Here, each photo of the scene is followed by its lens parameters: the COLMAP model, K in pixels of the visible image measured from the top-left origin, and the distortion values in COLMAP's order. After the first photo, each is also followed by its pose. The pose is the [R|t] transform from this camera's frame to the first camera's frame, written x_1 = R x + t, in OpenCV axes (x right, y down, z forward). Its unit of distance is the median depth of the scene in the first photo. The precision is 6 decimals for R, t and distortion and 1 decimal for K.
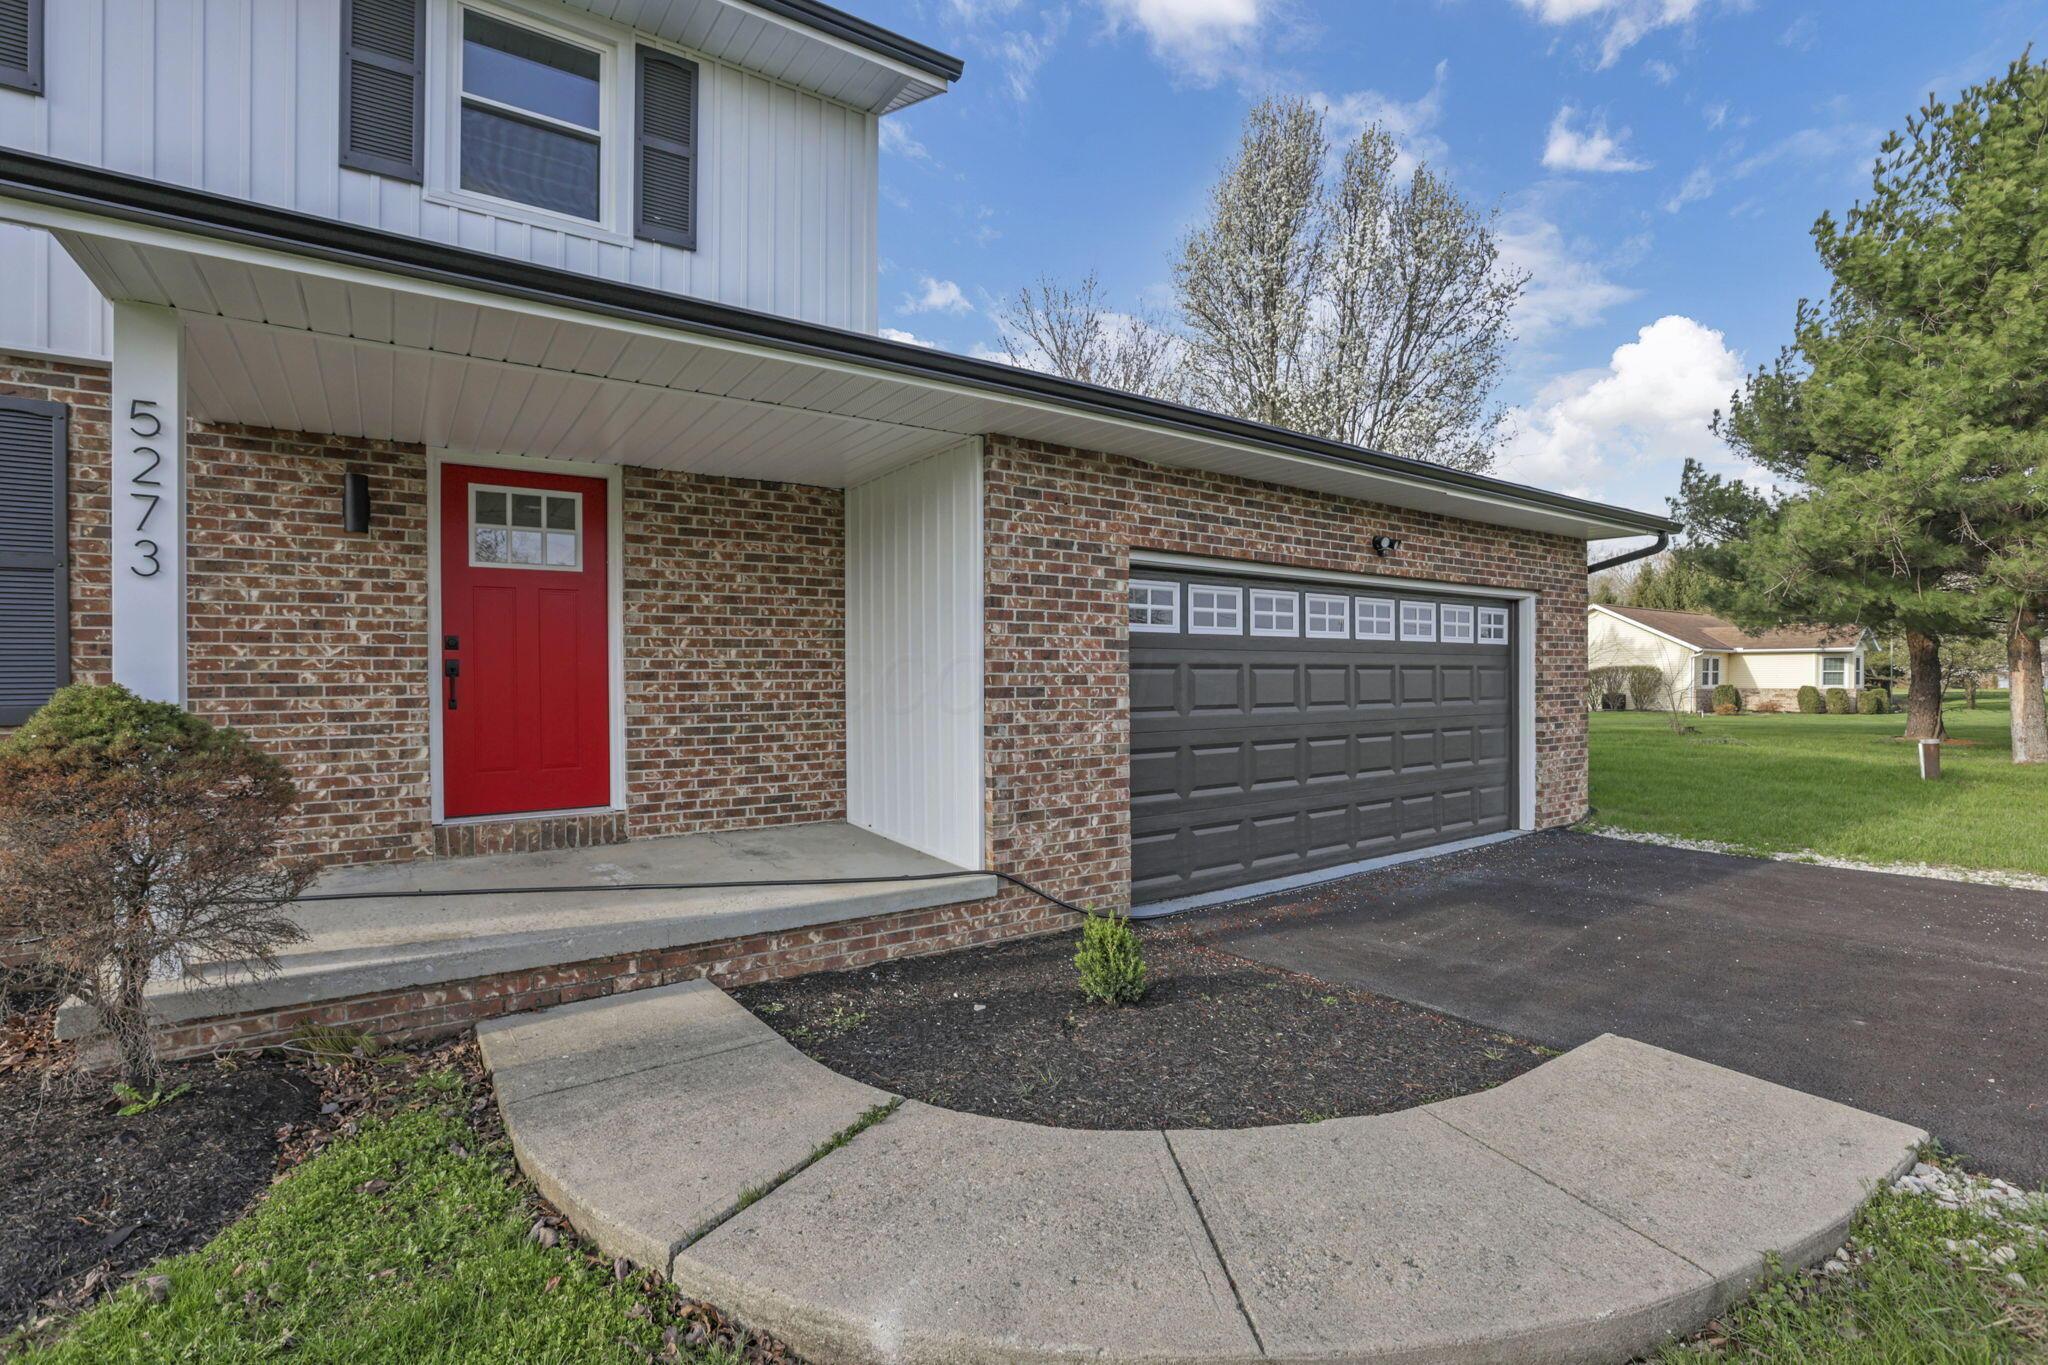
lens RADIAL K [[943.4, 0, 1030.5], [0, 943.4, 688.2], [0, 0, 1]] dist [-0.076357, 0.054663]
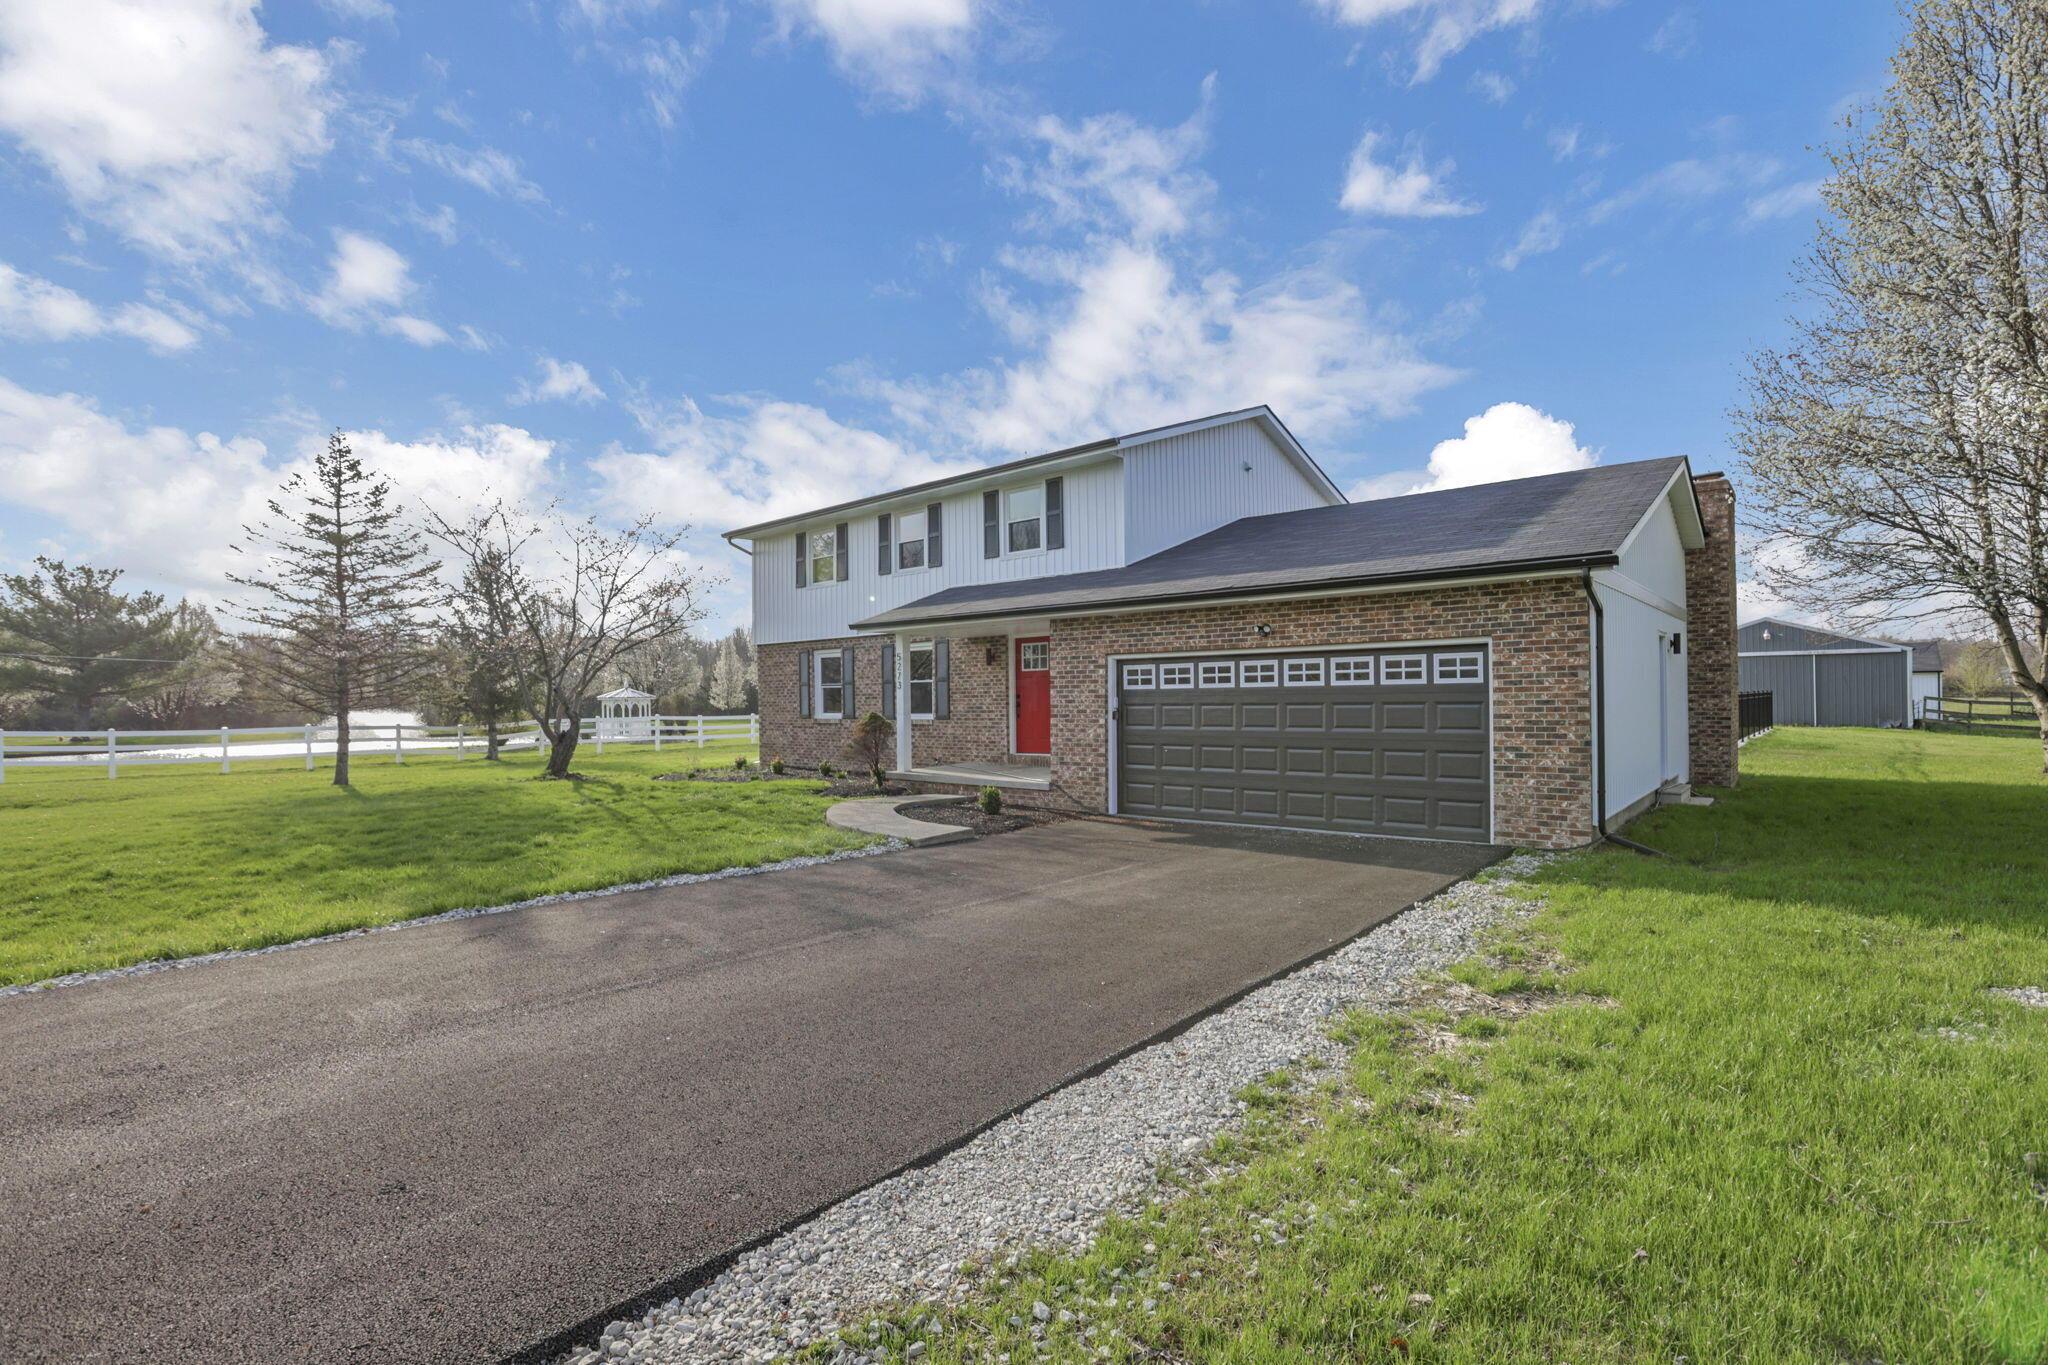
lens RADIAL K [[975.8, 0, 1016.7], [0, 975.8, 686.4], [0, 0, 1]] dist [-0.051242, 0.023368]
pose [[0.228261, -0.009524, -0.973553, 2.355154], [0.000560, 0.999953, -0.009651, -0.046583], [0.973600, 0.001658, 0.228256, 0.230694]]
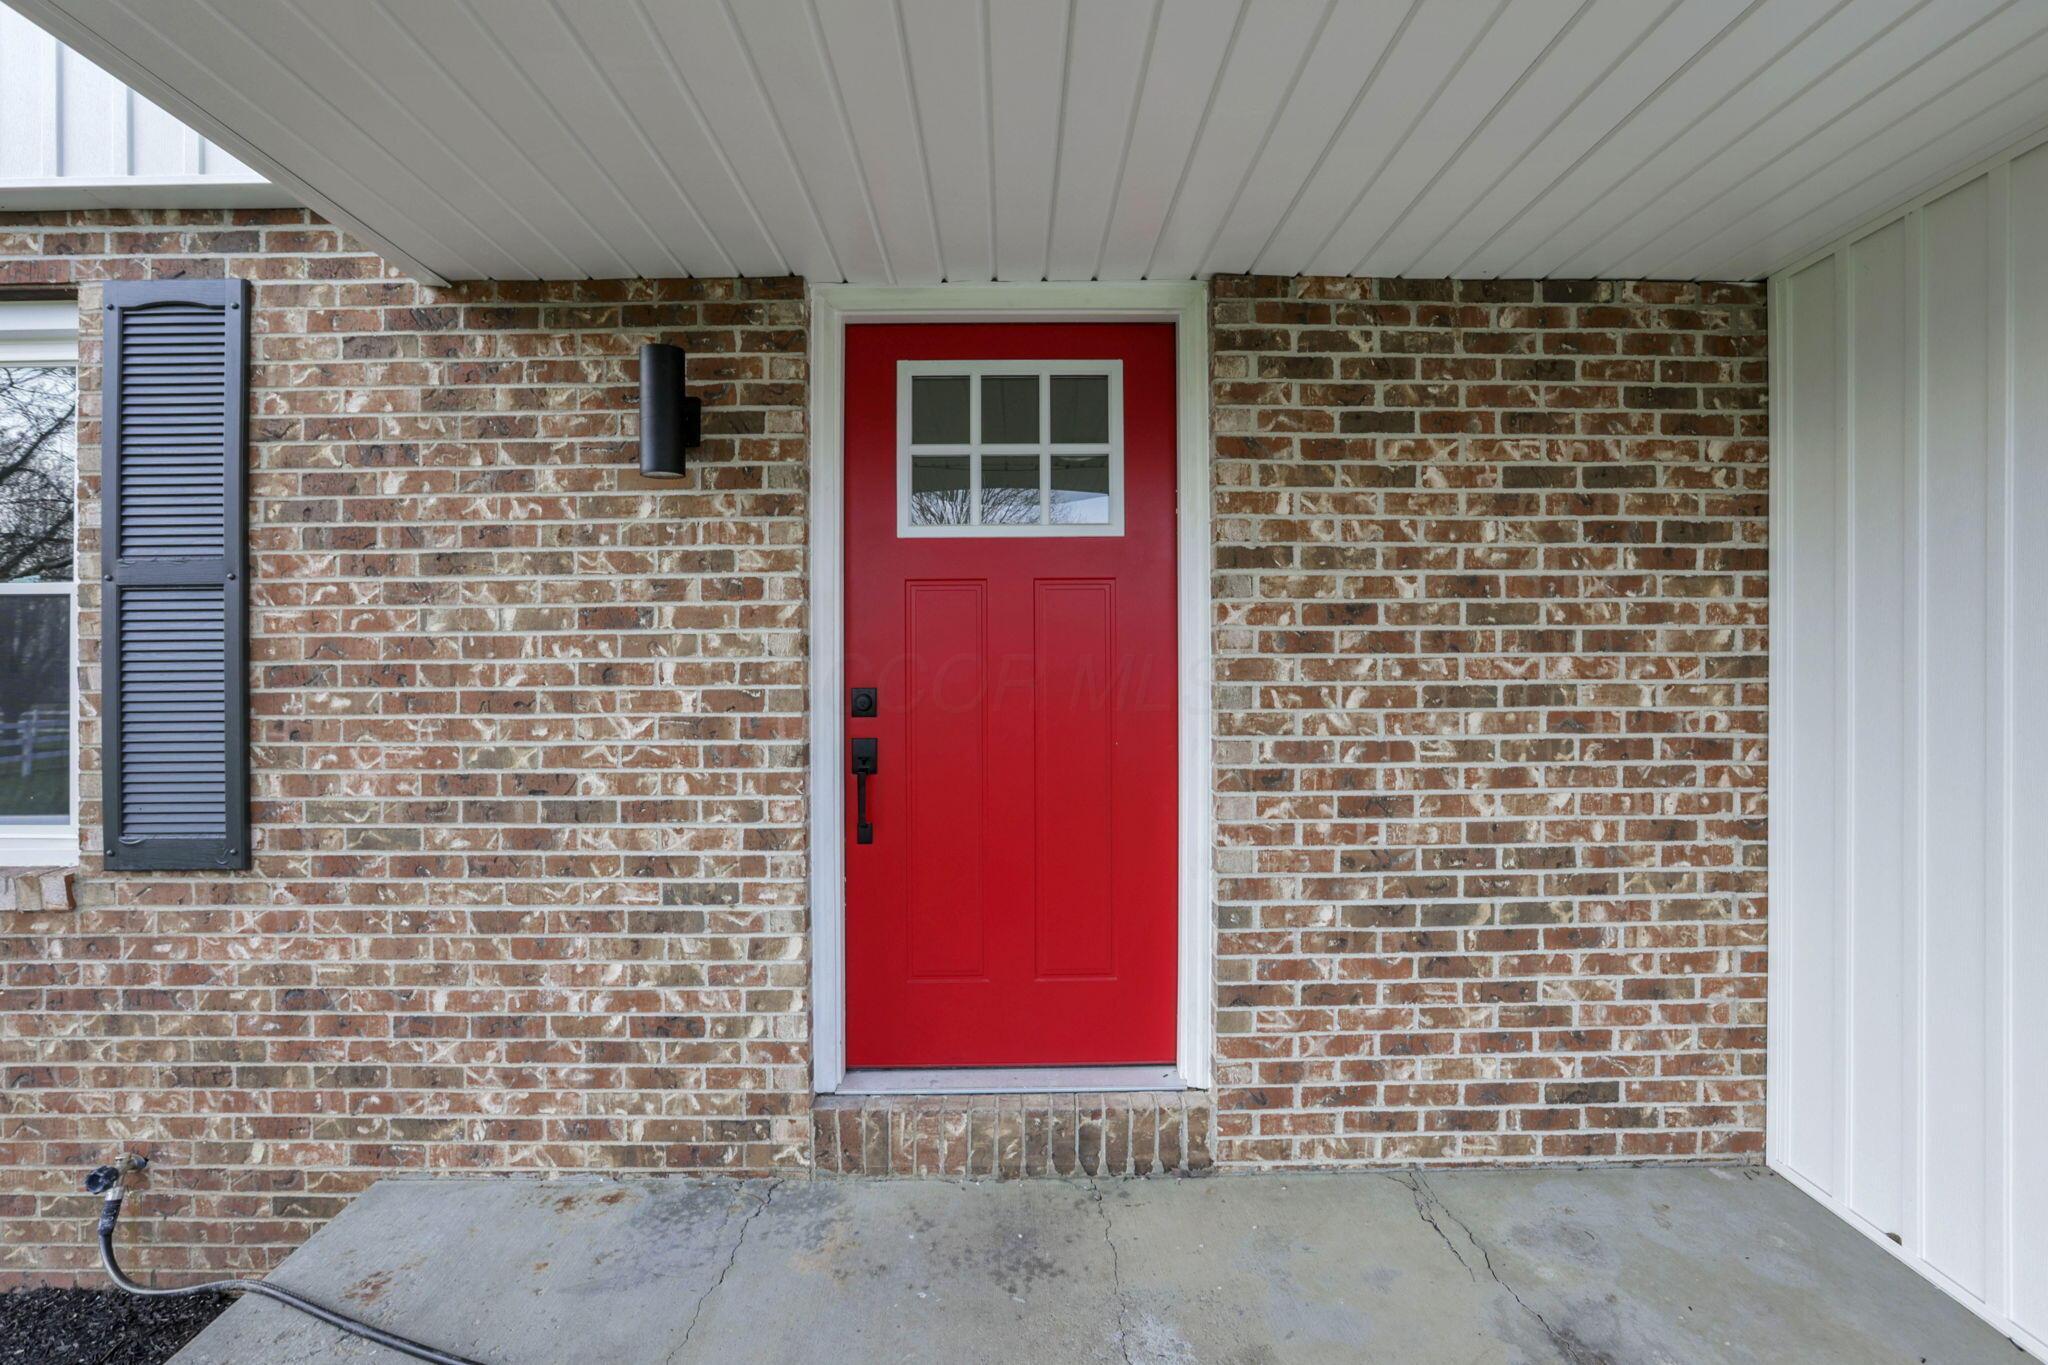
lens RADIAL K [[975.8, 0, 1016.7], [0, 975.8, 686.4], [0, 0, 1]] dist [-0.051242, 0.023368]
pose [[0.821401, 0.008824, -0.570283, -0.258985], [-0.008131, 0.999960, 0.003761, -0.055347], [0.570293, 0.001547, 0.821440, 0.588914]]
